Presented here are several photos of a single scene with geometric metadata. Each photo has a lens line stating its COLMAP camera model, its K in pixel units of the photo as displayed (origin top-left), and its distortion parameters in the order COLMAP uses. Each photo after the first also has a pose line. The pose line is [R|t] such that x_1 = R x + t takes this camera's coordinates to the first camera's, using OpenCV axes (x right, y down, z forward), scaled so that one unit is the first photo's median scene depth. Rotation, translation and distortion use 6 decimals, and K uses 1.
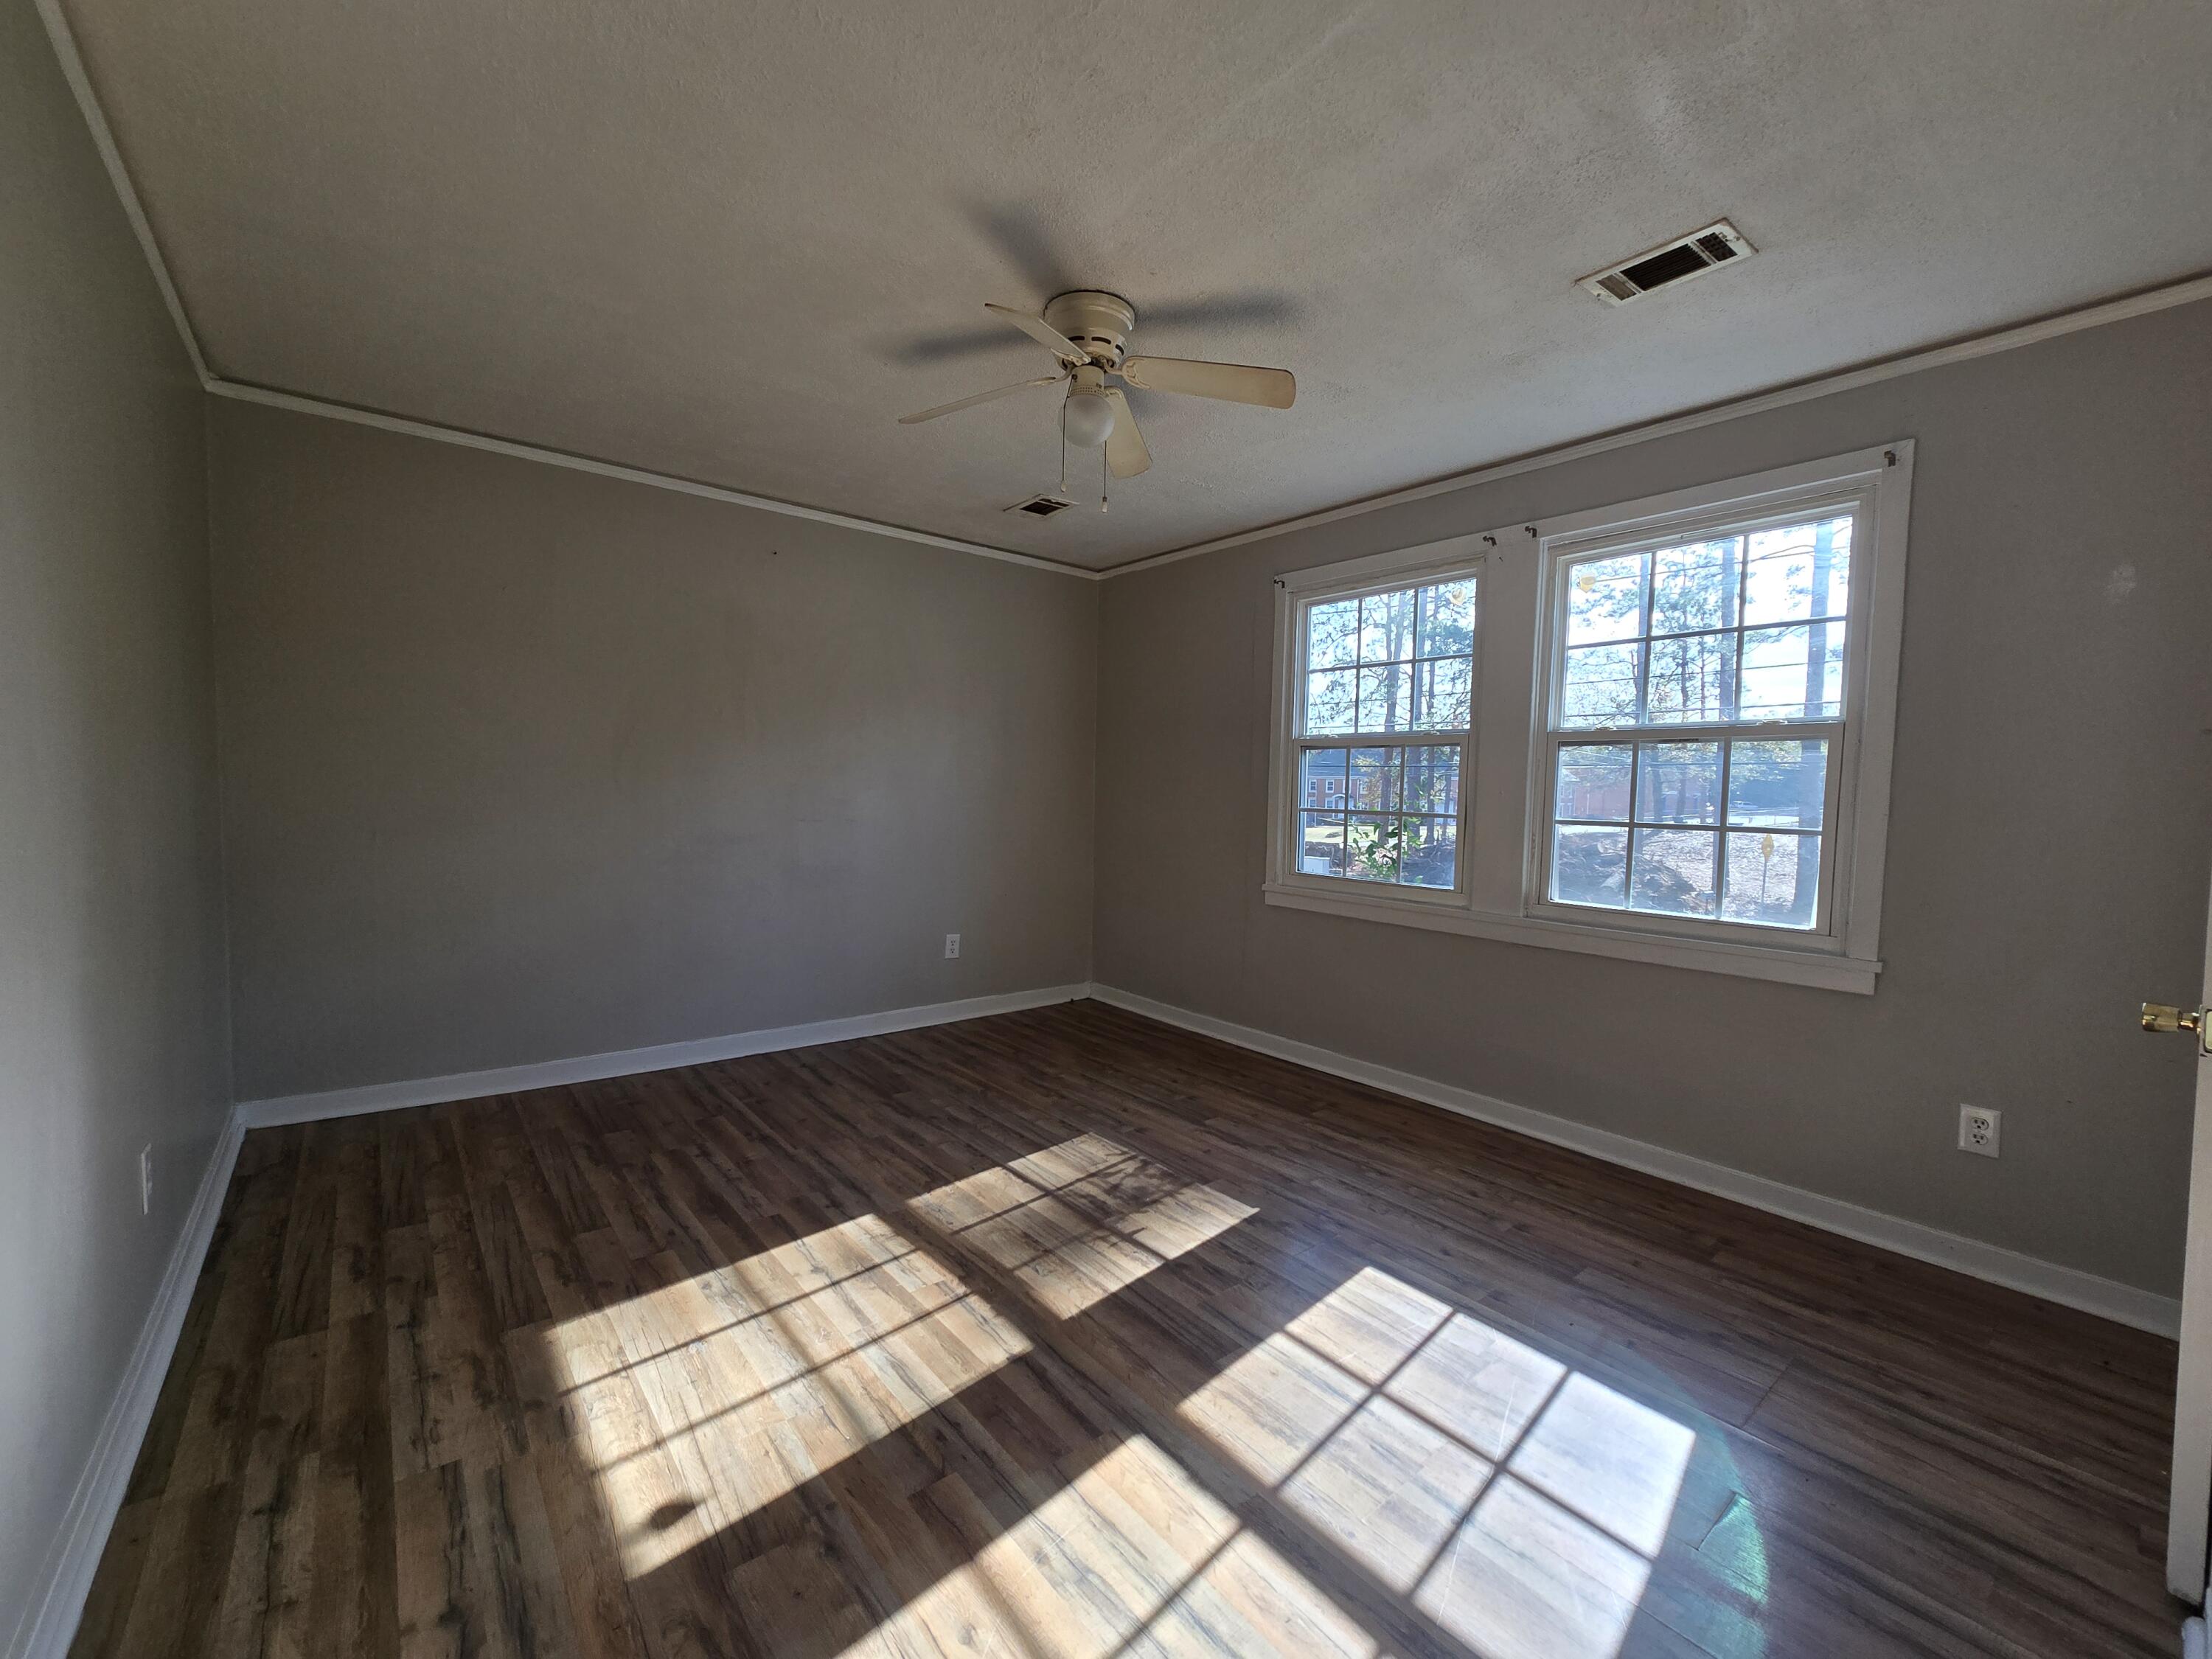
lens RADIAL K [[896.2, 0, 1103.9], [0, 896.2, 839.6], [0, 0, 1]] dist [-0.001708, -0.000202]
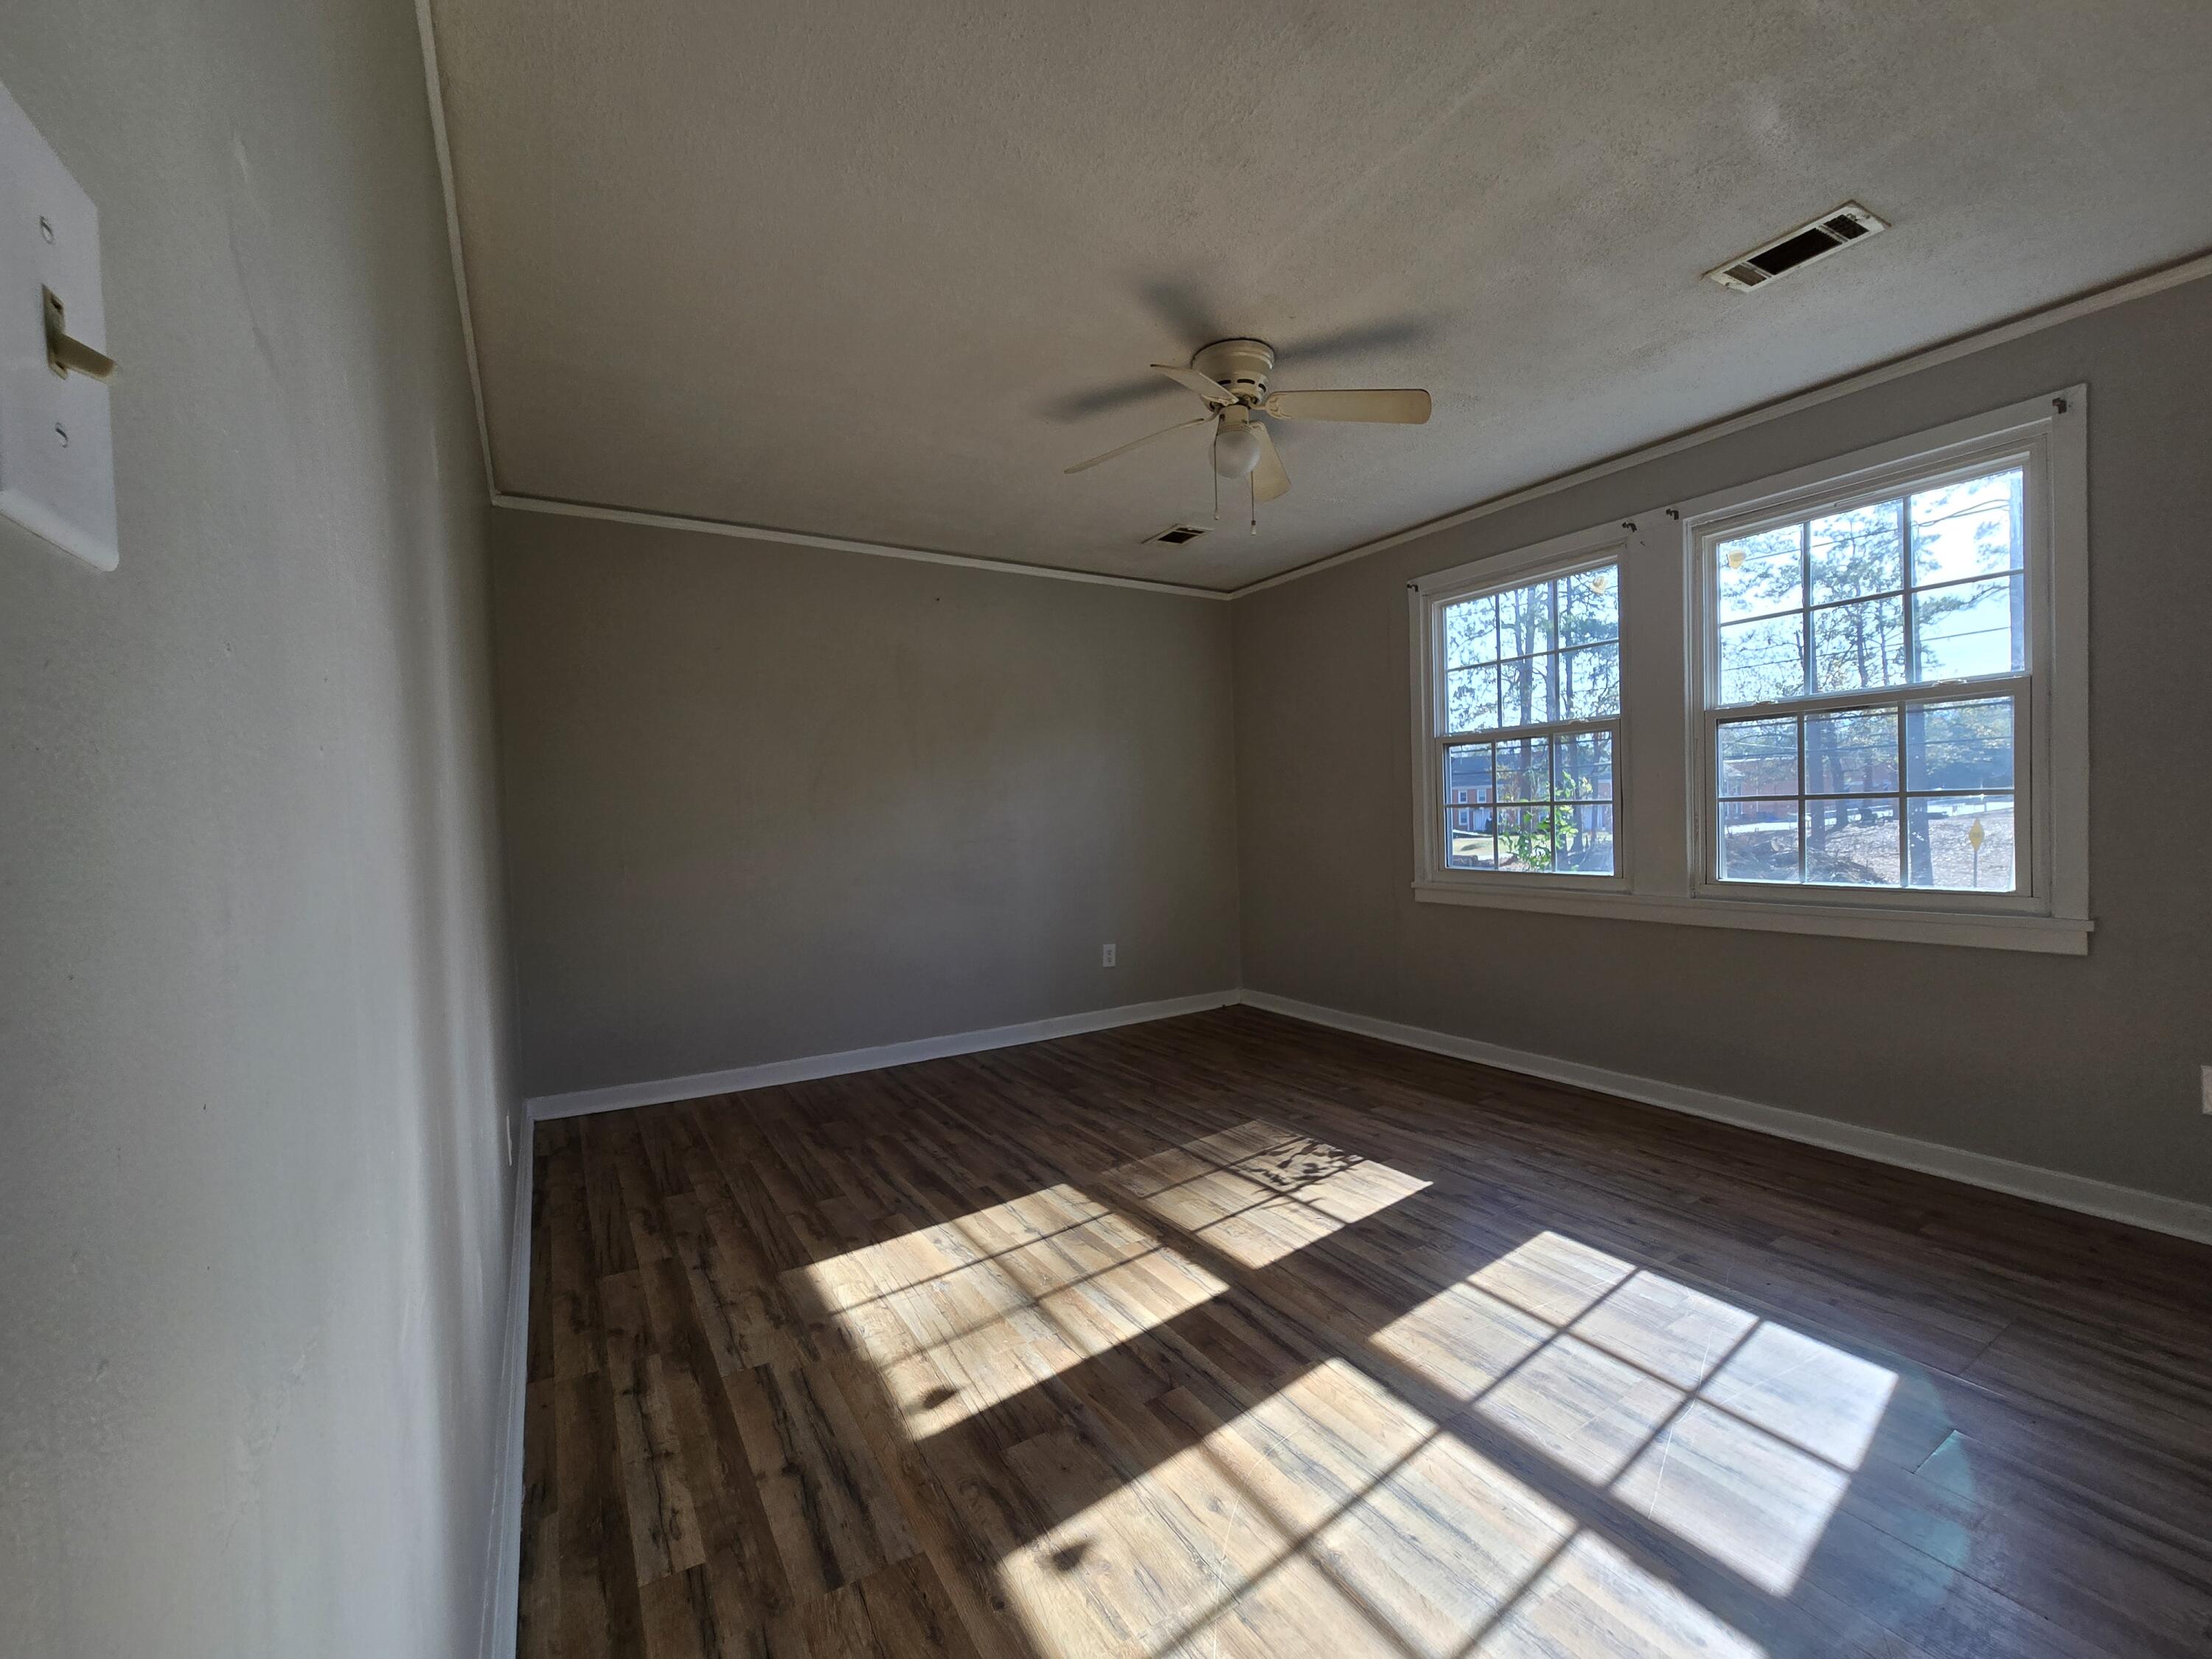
lens RADIAL K [[901.5, 0, 1106.9], [0, 901.5, 838.8], [0, 0, 1]] dist [-0.001543, 0.000780]
pose [[0.990236, -0.049519, -0.130307, -0.052516], [0.045396, 0.998376, -0.034424, 0.036156], [0.131800, 0.028172, 0.990876, -0.105326]]
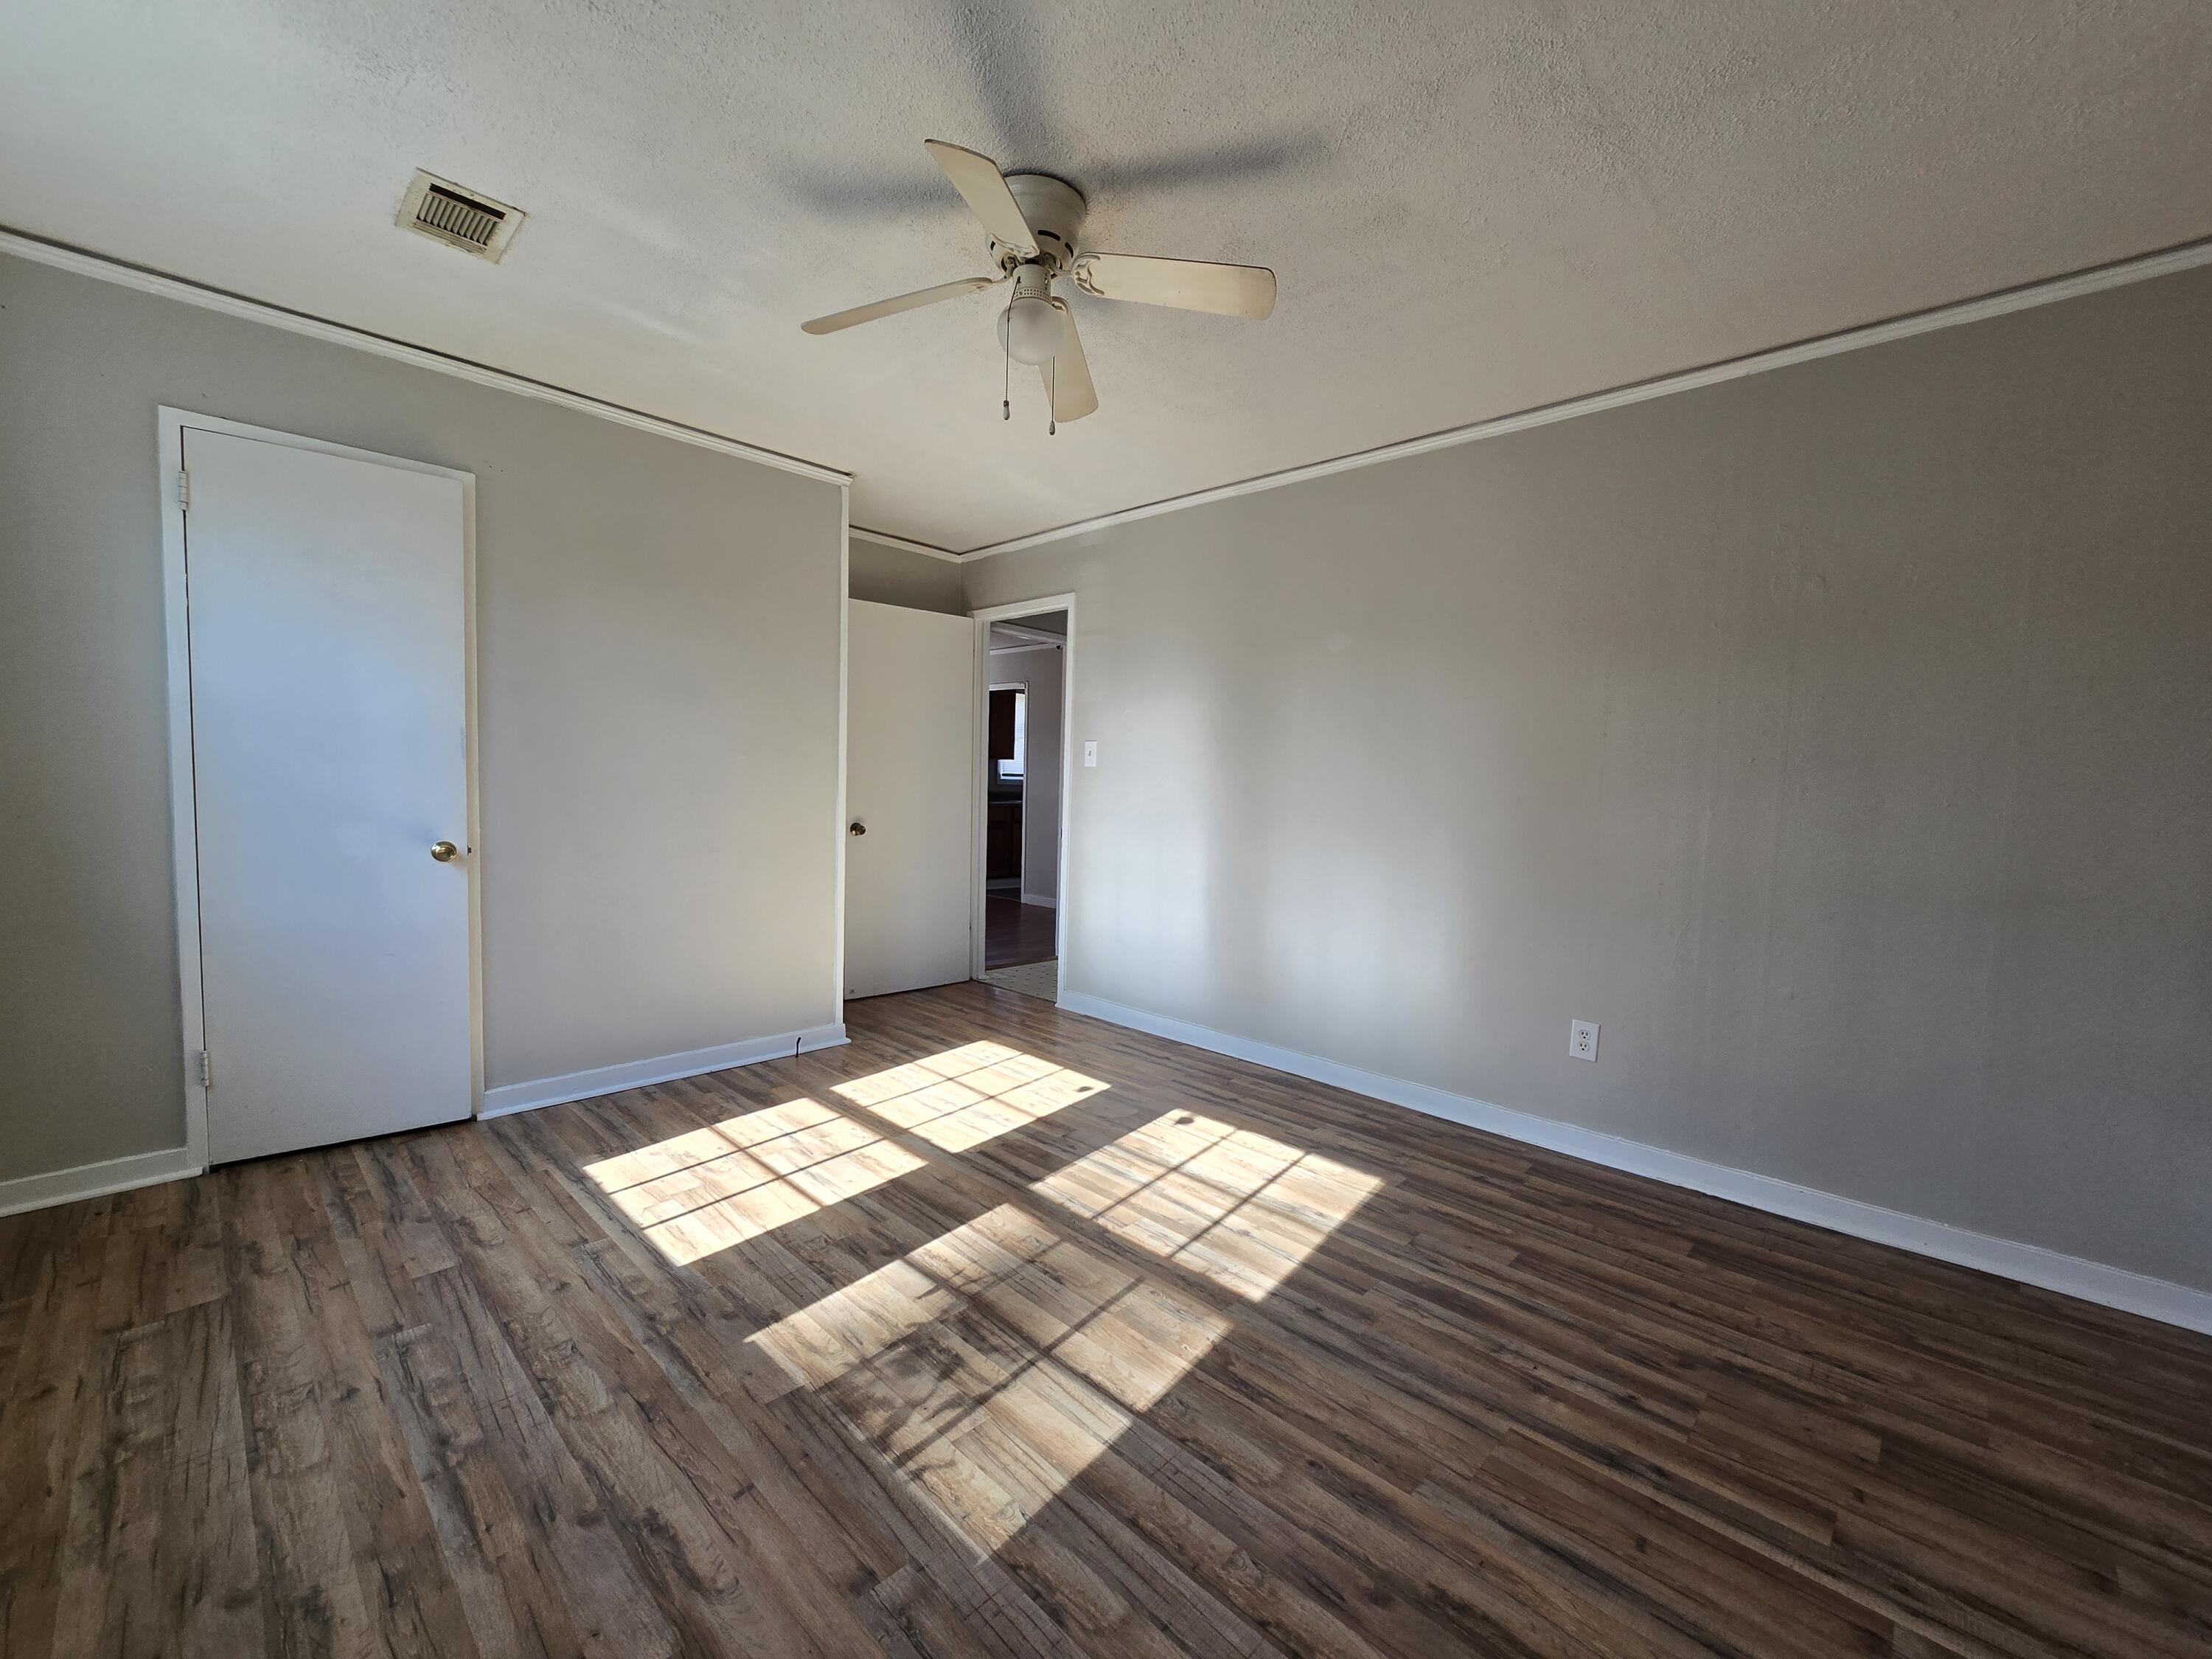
lens RADIAL K [[896.2, 0, 1103.9], [0, 896.2, 839.6], [0, 0, 1]] dist [-0.001708, -0.000202]
pose [[-0.991543, -0.044959, -0.121739, -0.004961], [-0.060196, 0.990388, 0.124530, -0.097004], [0.114970, 0.130805, -0.984719, 1.868015]]
